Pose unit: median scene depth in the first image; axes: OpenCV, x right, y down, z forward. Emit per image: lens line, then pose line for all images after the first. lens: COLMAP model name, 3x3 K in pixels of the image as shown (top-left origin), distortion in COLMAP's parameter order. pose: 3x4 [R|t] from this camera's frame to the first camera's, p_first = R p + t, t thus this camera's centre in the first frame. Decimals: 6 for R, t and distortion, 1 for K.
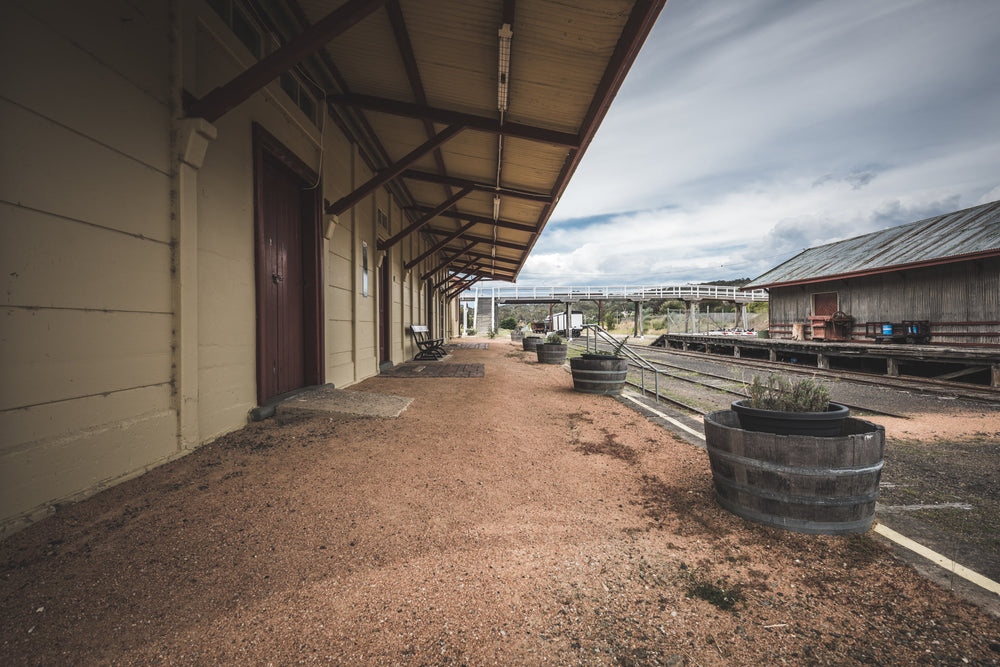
lens RADIAL K [[463.1, 0, 500.2], [0, 463.1, 325.7], [0, 0, 1]] dist [-0.002419, -0.000798]
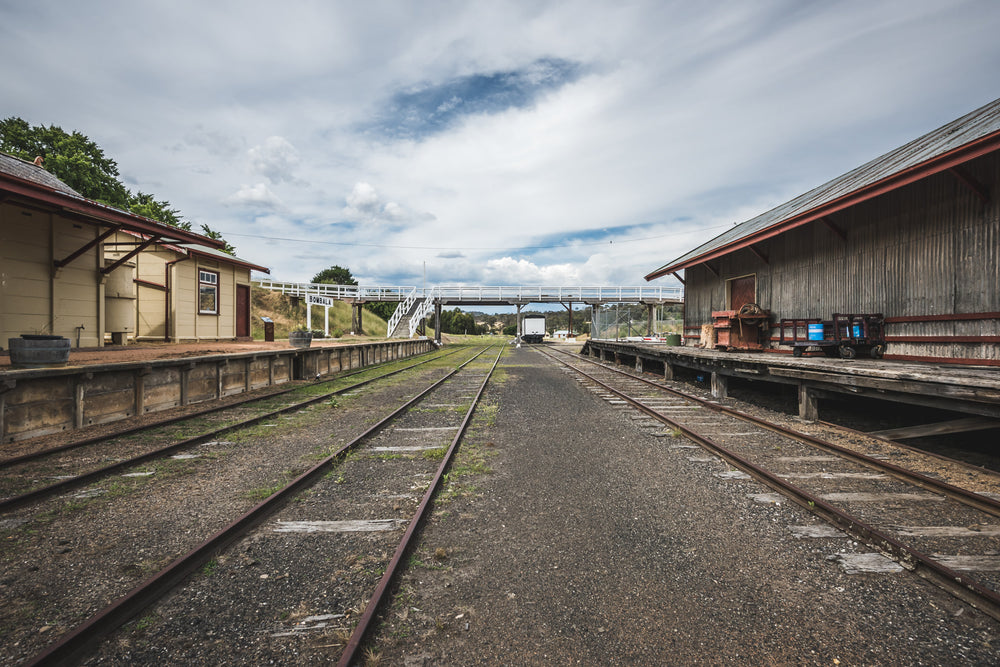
lens RADIAL K [[463.1, 0, 500.3], [0, 463.1, 335.6], [0, 0, 1]] dist [-0.002419, -0.000798]
pose [[0.999879, 0.012924, 0.008715, 0.438958], [-0.012998, 0.999880, 0.008437, 0.013343], [-0.008605, -0.008549, 0.999926, 0.429400]]
